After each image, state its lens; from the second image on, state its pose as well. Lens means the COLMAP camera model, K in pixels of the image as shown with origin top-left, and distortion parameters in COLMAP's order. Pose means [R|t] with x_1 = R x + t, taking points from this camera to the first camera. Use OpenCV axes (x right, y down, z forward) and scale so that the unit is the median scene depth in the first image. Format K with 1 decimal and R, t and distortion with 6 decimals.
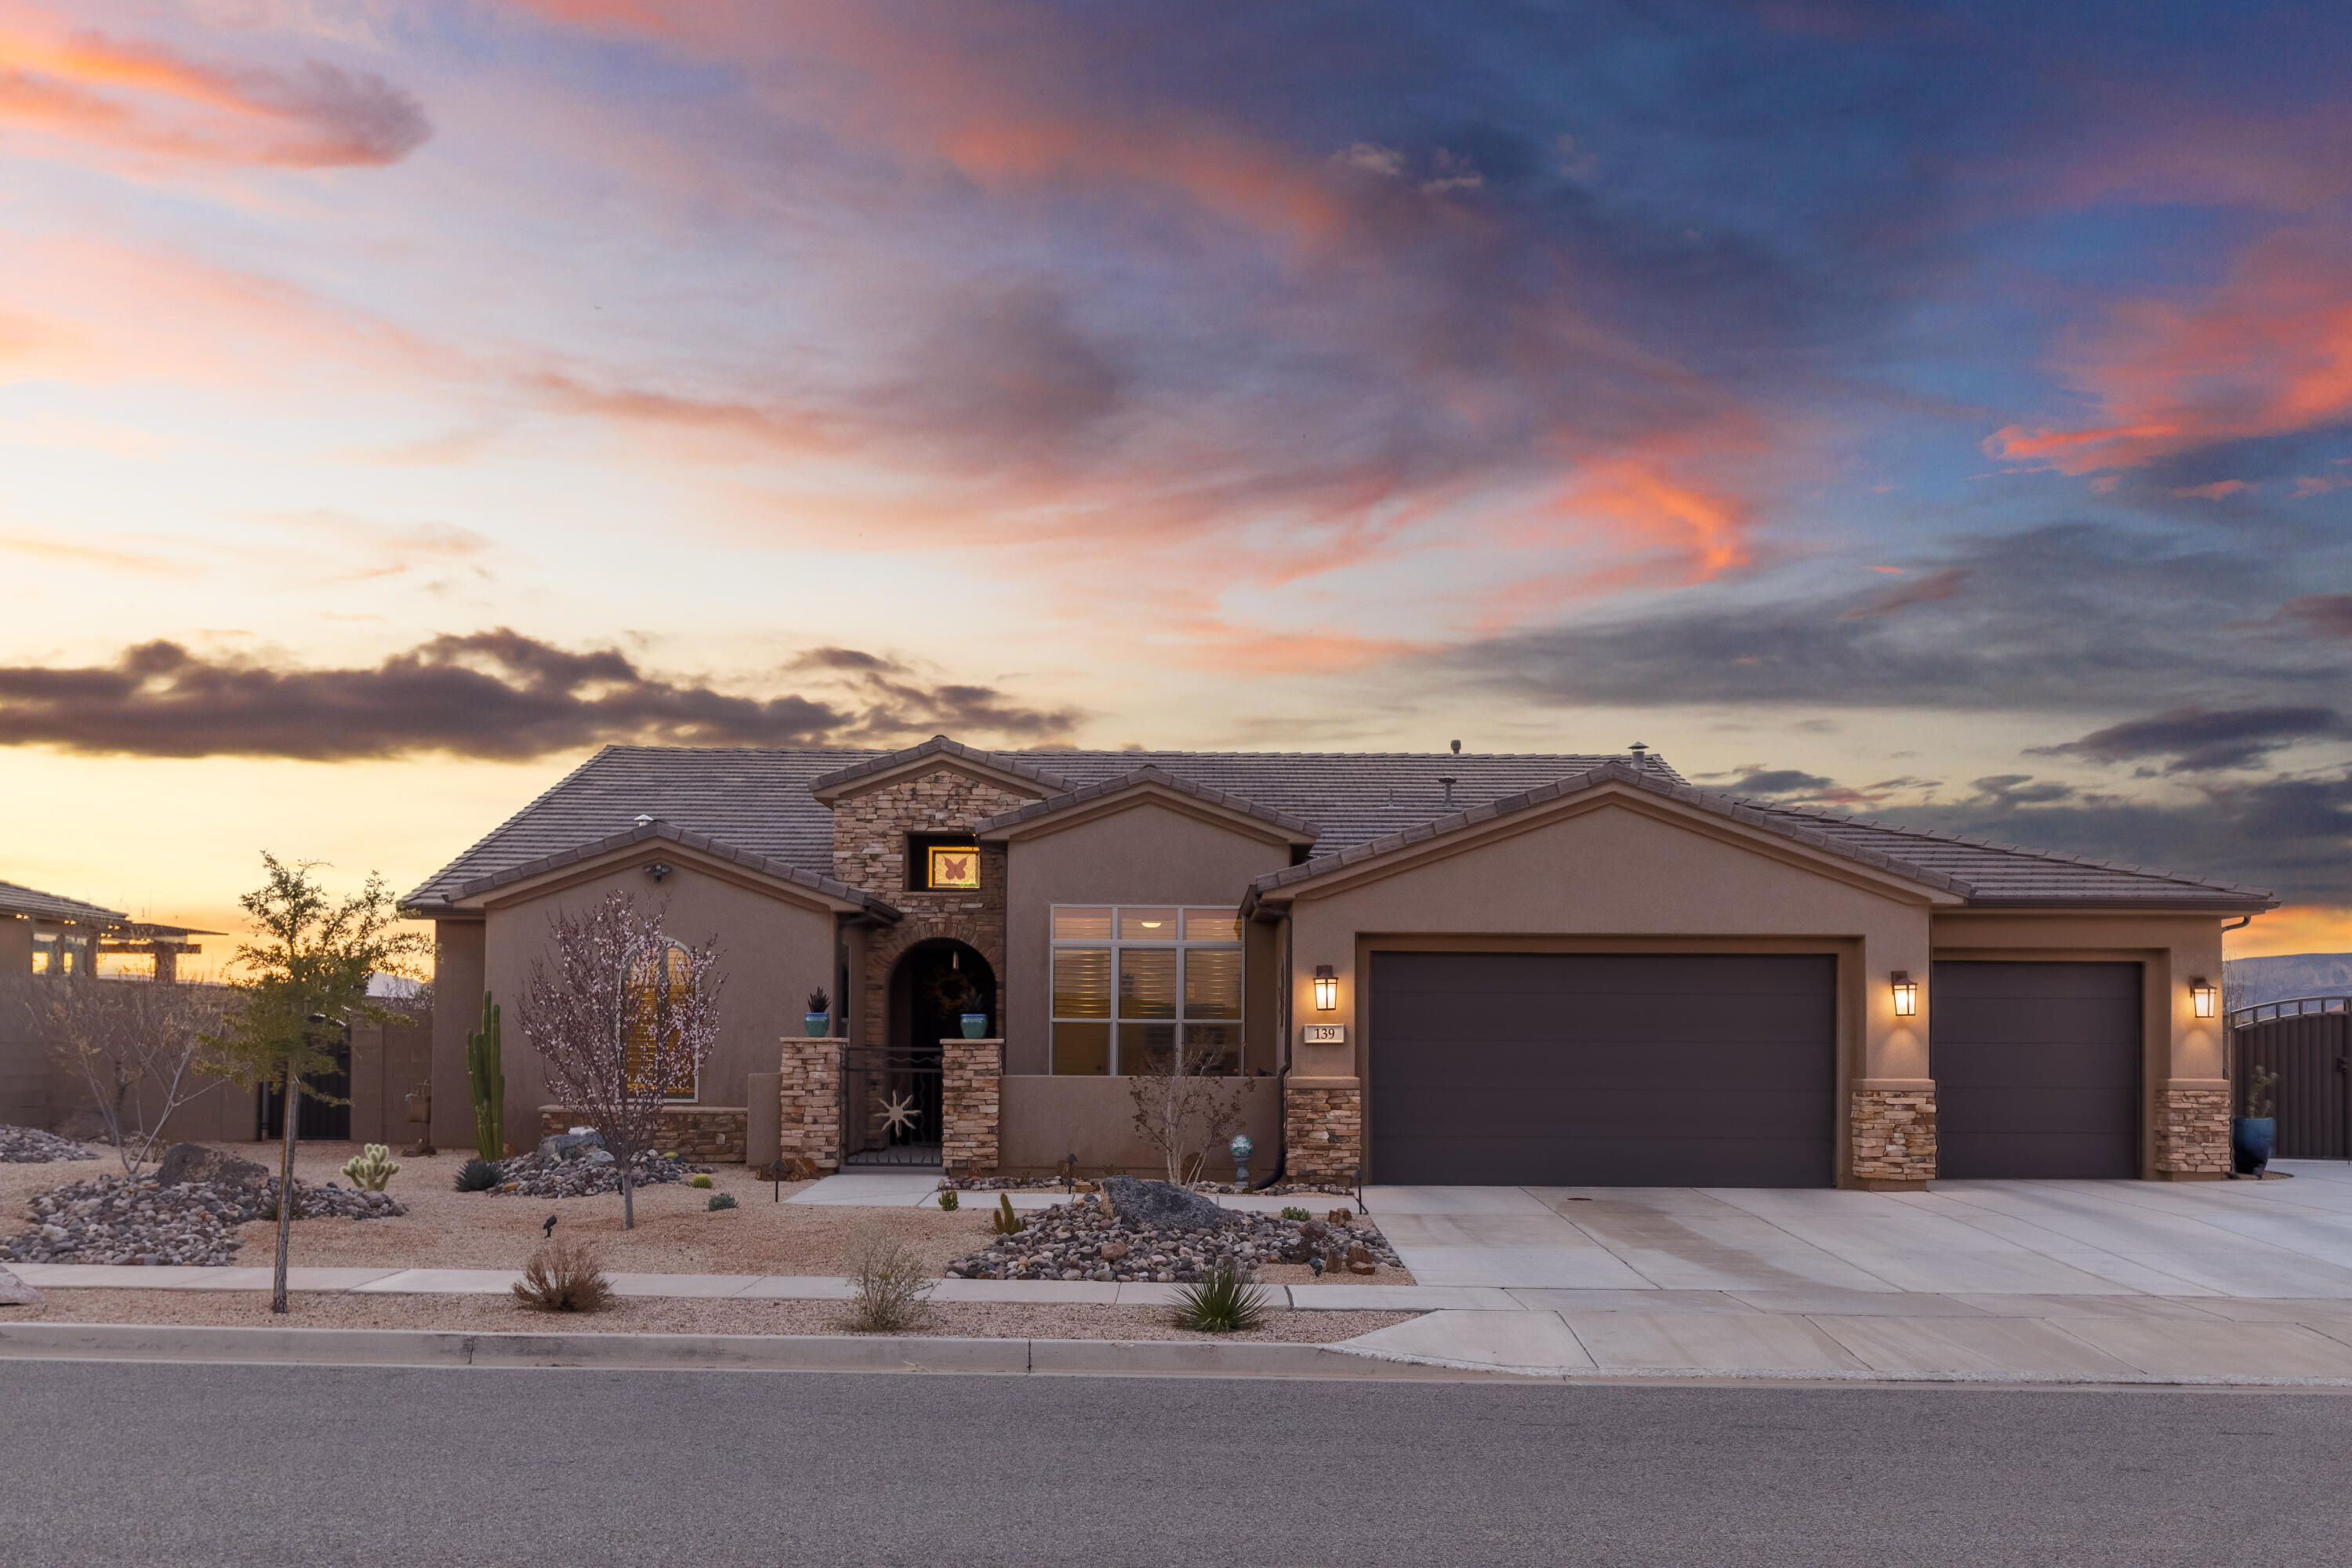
lens RADIAL K [[1977.0, 0, 1176.0], [0, 1977.0, 784.0], [0, 0, 1]] dist [0.001527, 0.006749]
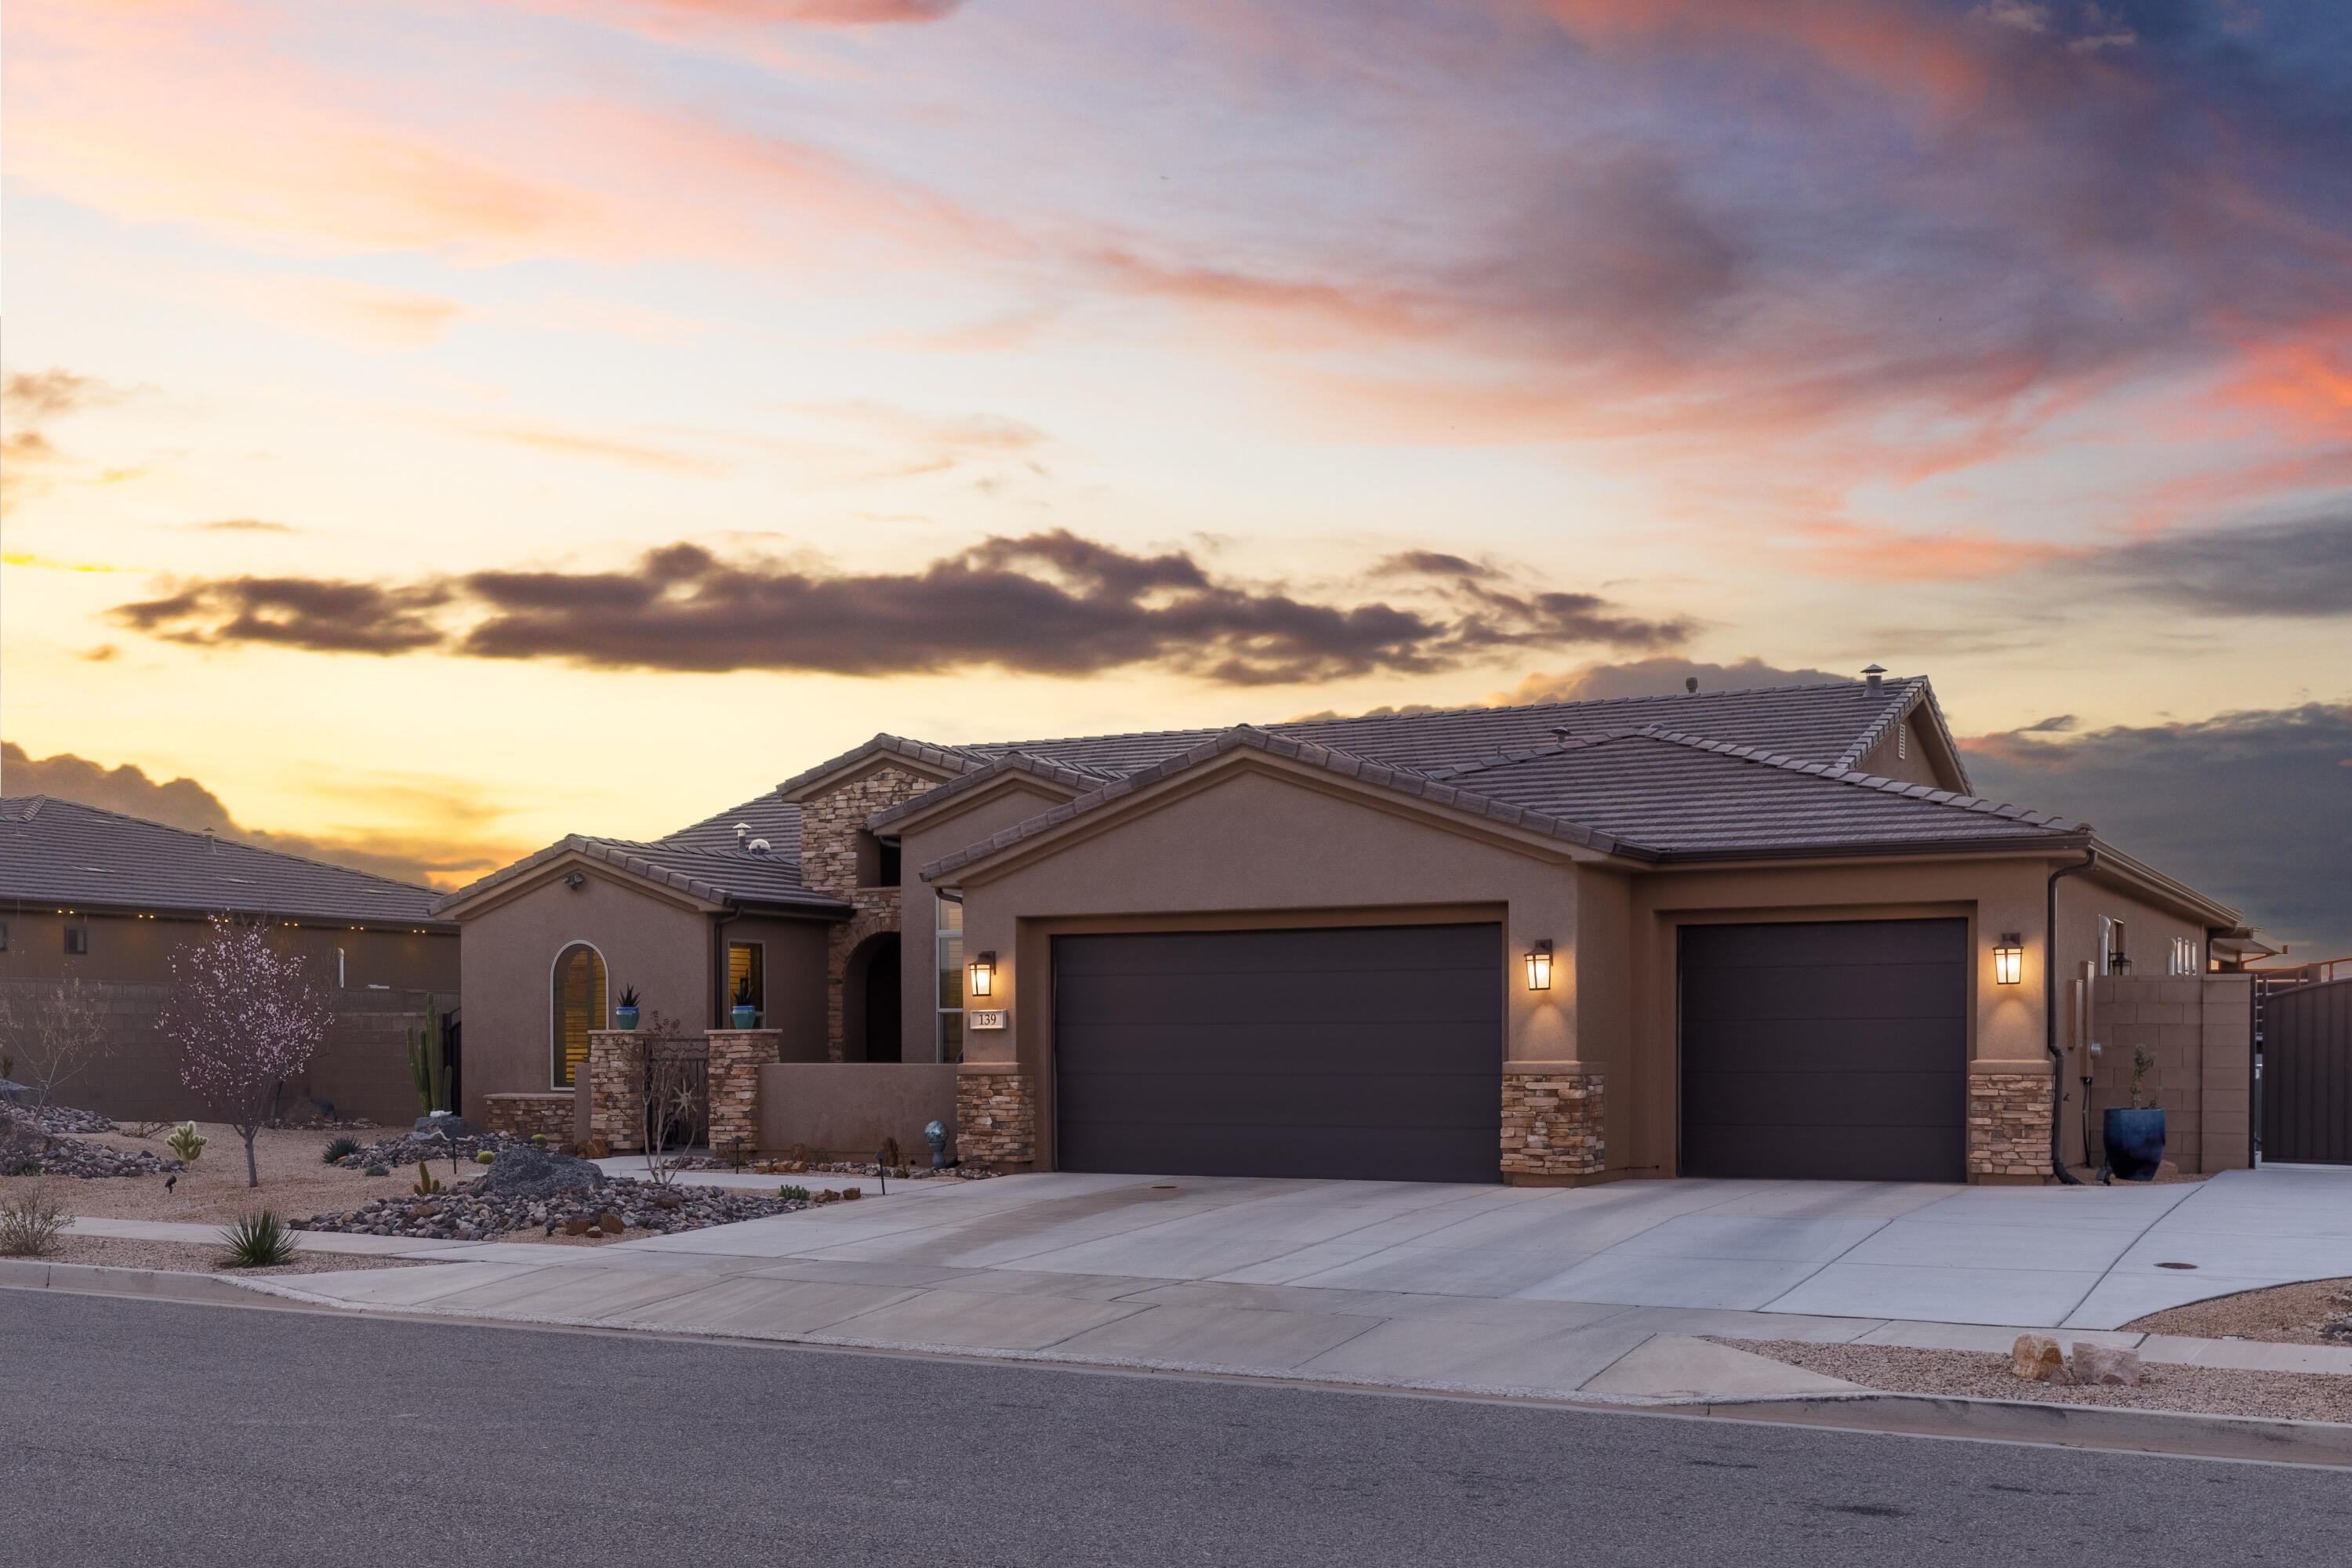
lens RADIAL K [[2293.8, 0, 1176.0], [0, 2293.8, 784.0], [0, 0, 1]] dist [0.002024, 0.006789]
pose [[0.891121, -0.060488, -0.449717, 0.672254], [0.068308, 0.997664, 0.001165, 0.012696], [0.448595, -0.031758, 0.893171, 0.012931]]
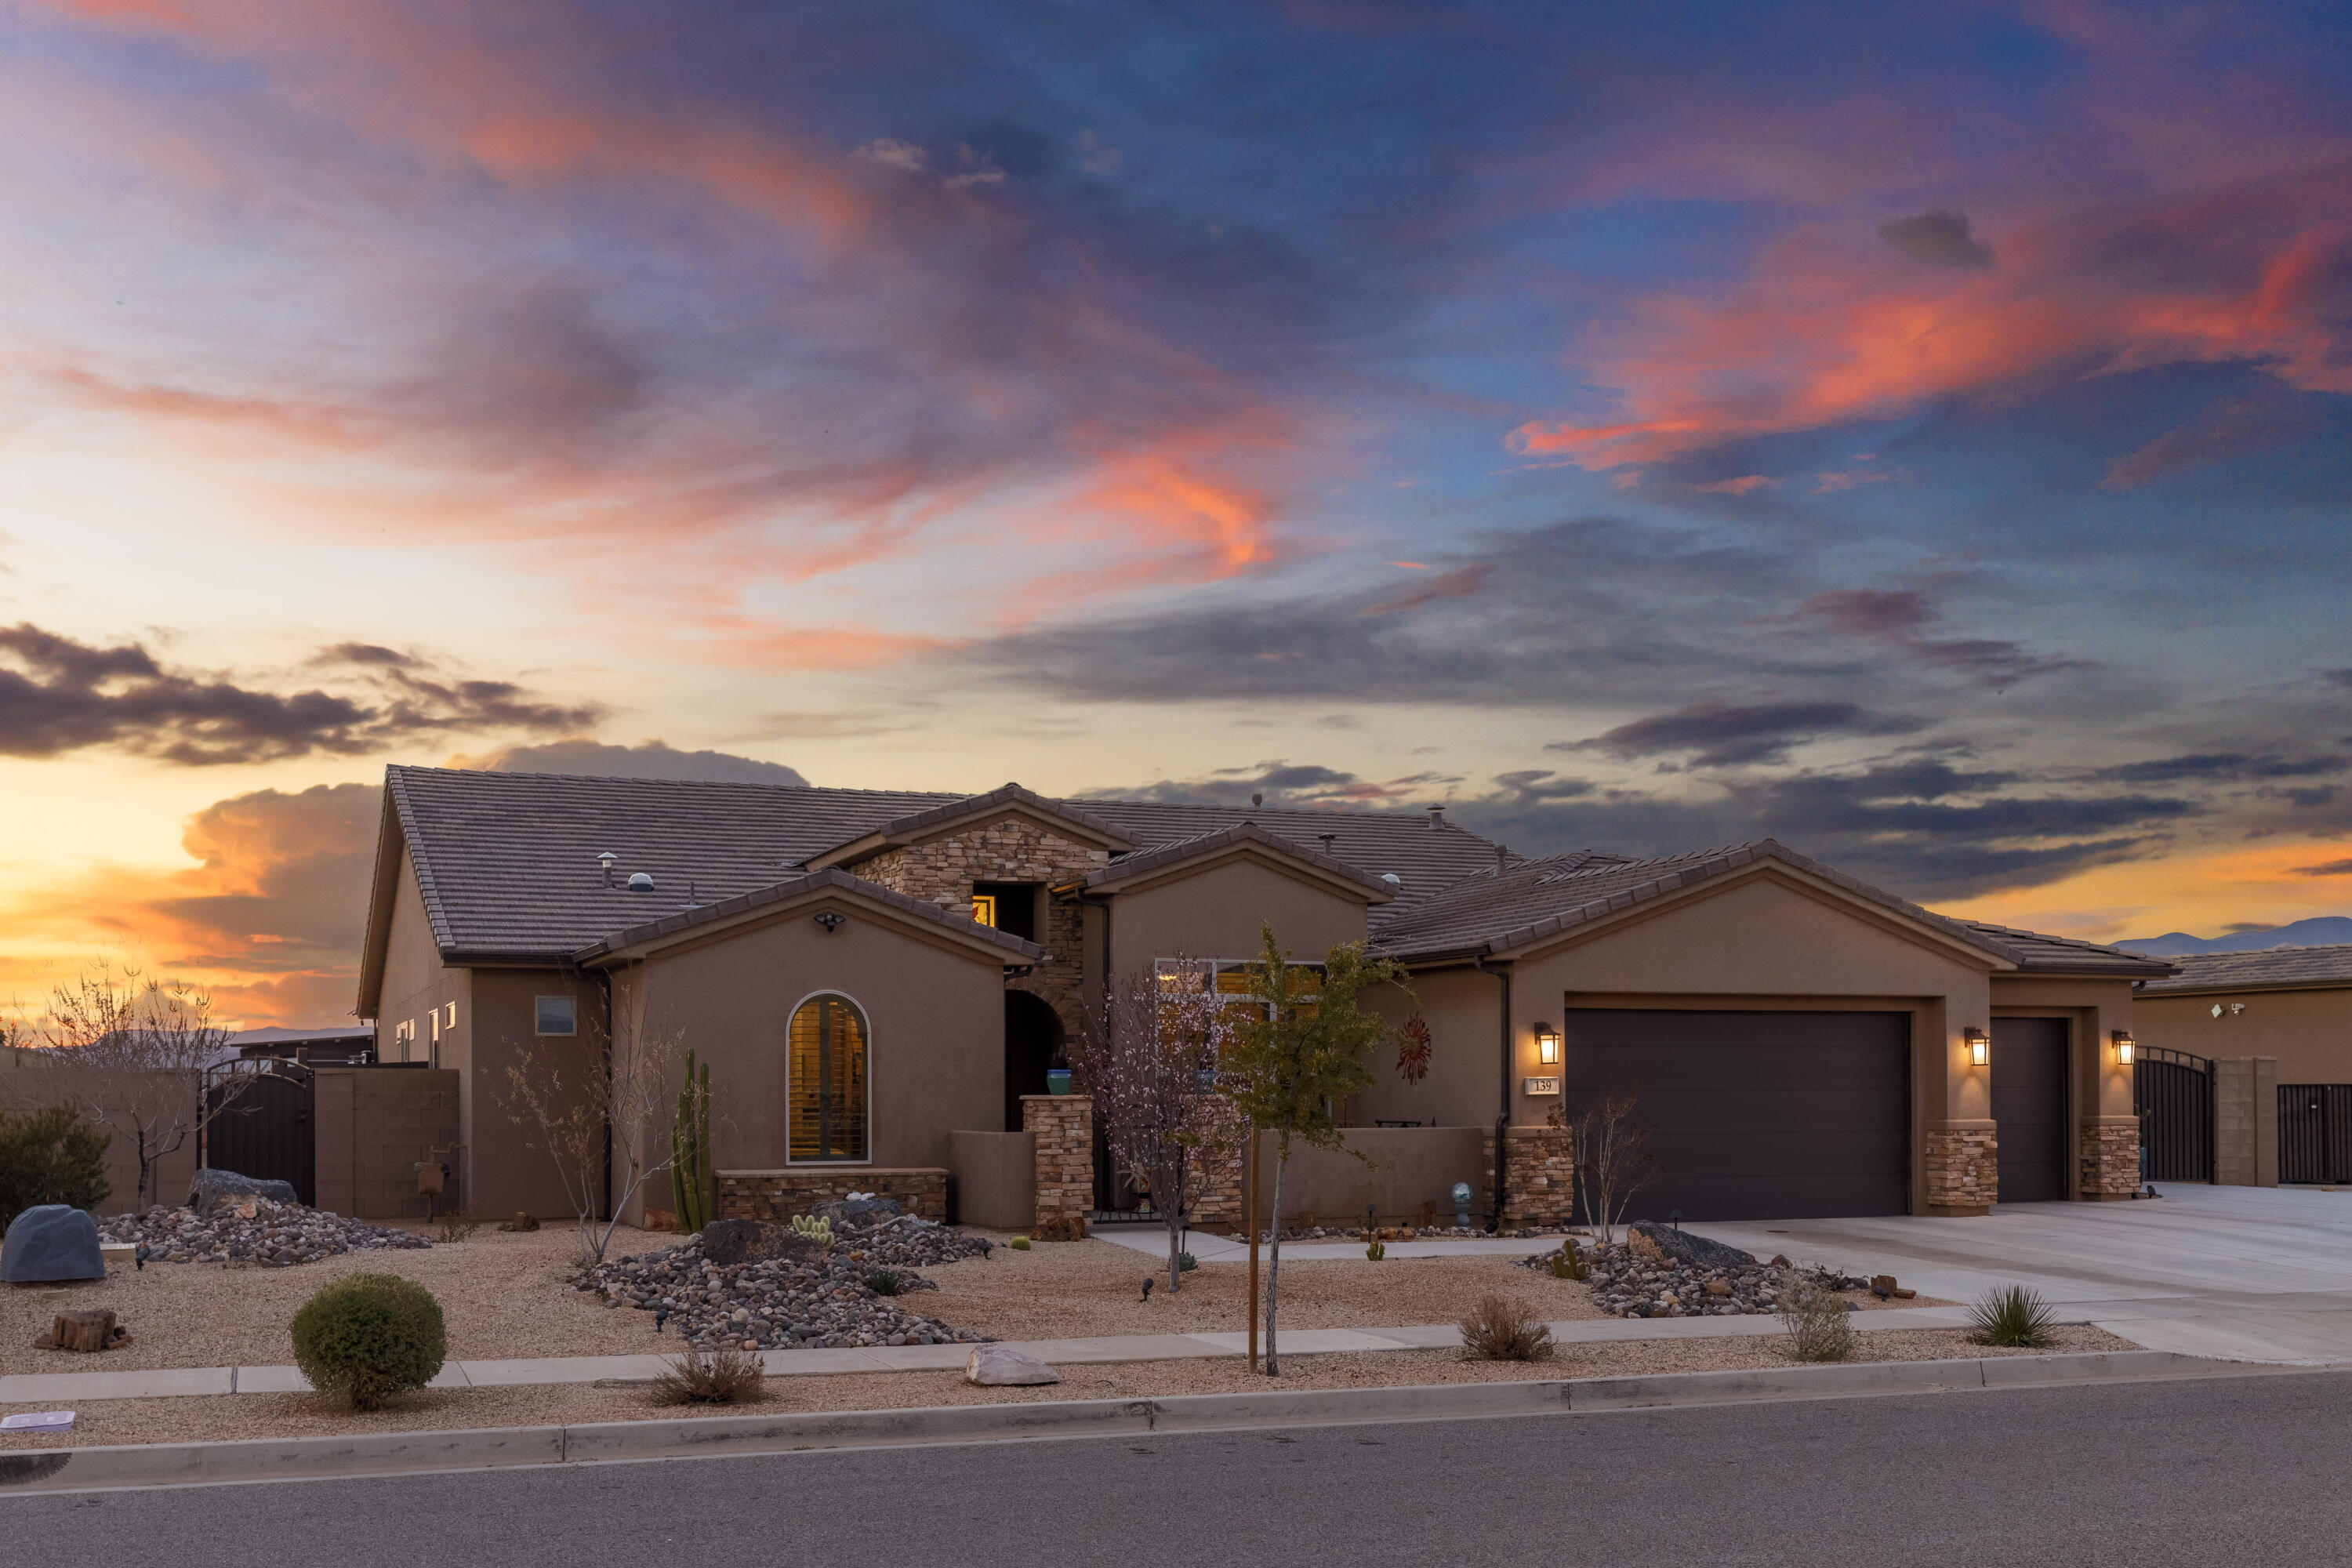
lens RADIAL K [[2087.5, 0, 1099.6], [0, 2087.5, 833.1], [0, 0, 1]] dist [0.001217, 0.005491]
pose [[0.939105, 0.031422, 0.342190, -0.529081], [-0.034349, 0.999407, 0.002495, -0.004849], [-0.341909, -0.014097, 0.939627, 0.022123]]
